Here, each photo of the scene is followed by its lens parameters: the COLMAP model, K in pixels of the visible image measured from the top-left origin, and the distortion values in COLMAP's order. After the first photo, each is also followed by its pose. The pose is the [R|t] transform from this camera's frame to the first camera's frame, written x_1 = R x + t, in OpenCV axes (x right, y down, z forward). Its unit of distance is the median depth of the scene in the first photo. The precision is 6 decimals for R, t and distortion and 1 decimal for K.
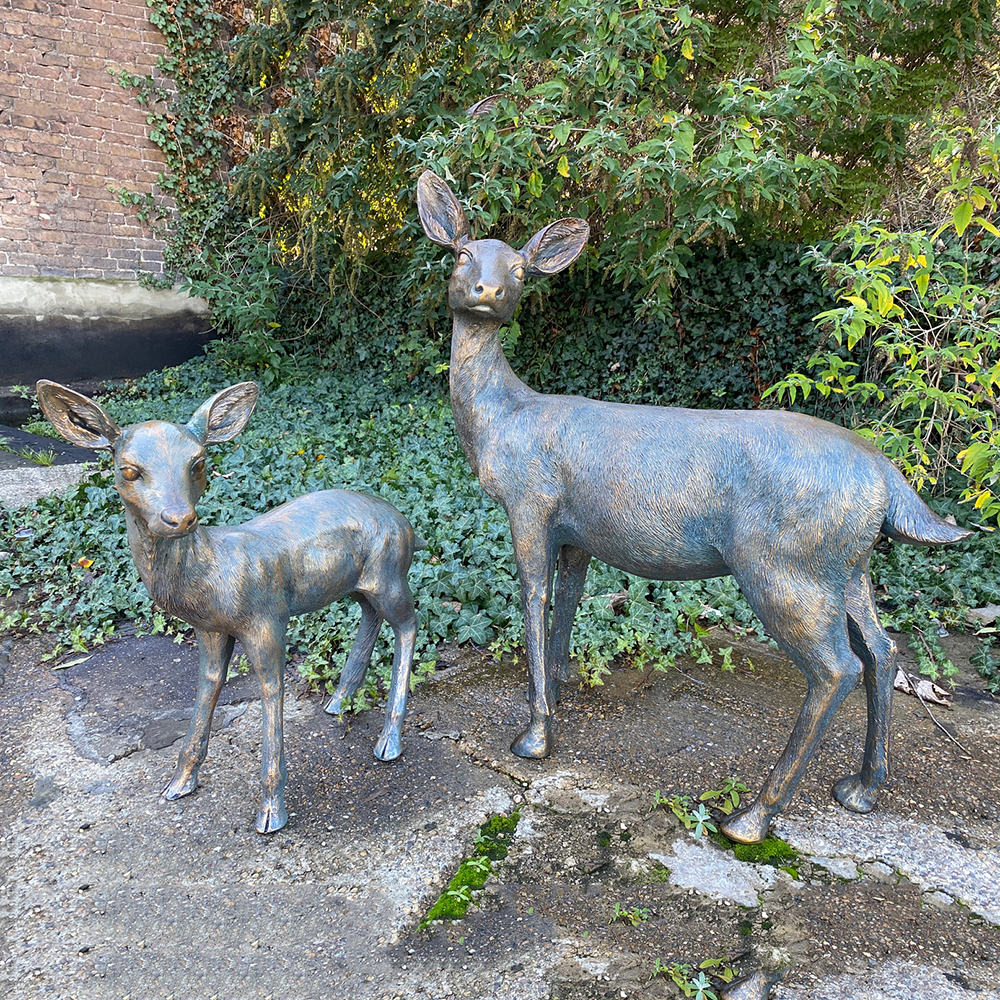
lens RADIAL K [[665.4, 0, 500.0], [0, 665.4, 500.0], [0, 0, 1]] dist [-0.005005, -0.005290]
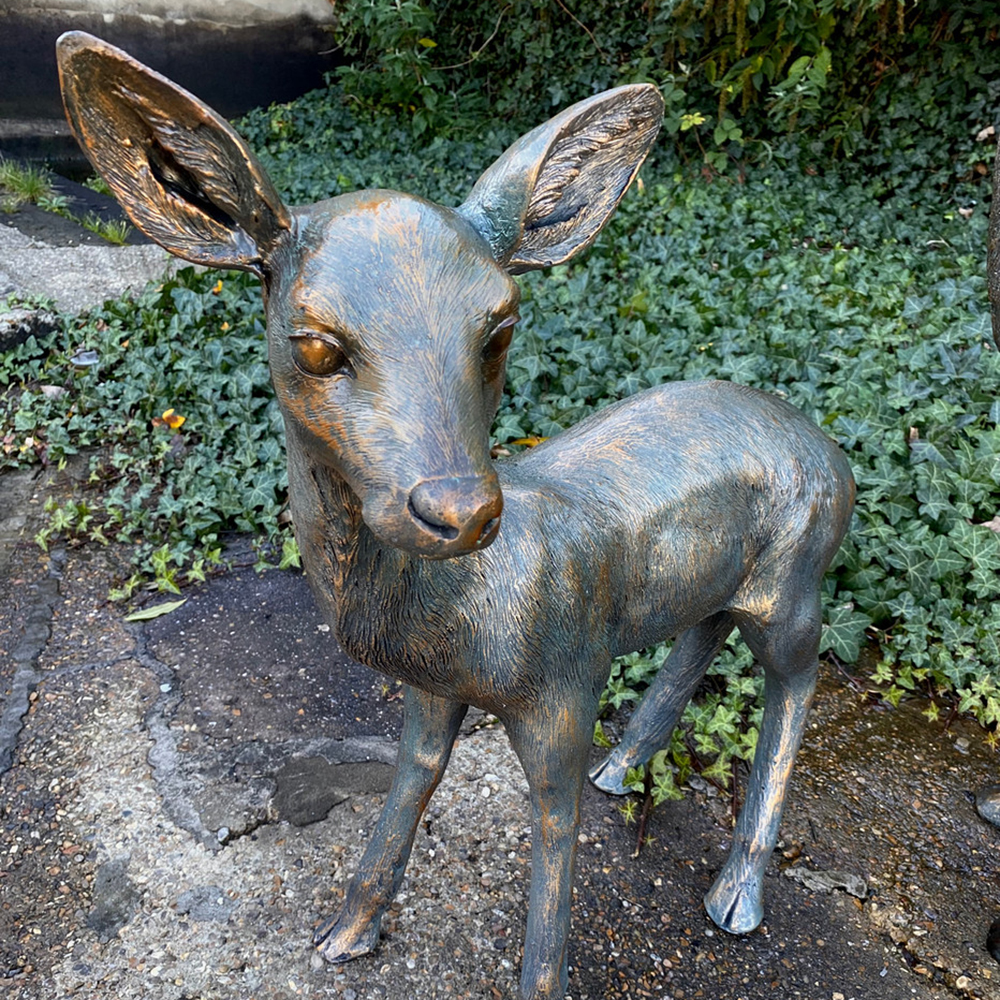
lens RADIAL K [[858.7, 0, 500.0], [0, 858.7, 500.0], [0, 0, 1]] dist [0.002626, -0.015509]
pose [[0.977488, 0.120804, -0.172982, -0.190649], [-0.081607, 0.972525, 0.218028, -0.034757], [0.194568, -0.199003, 0.960490, 0.292061]]
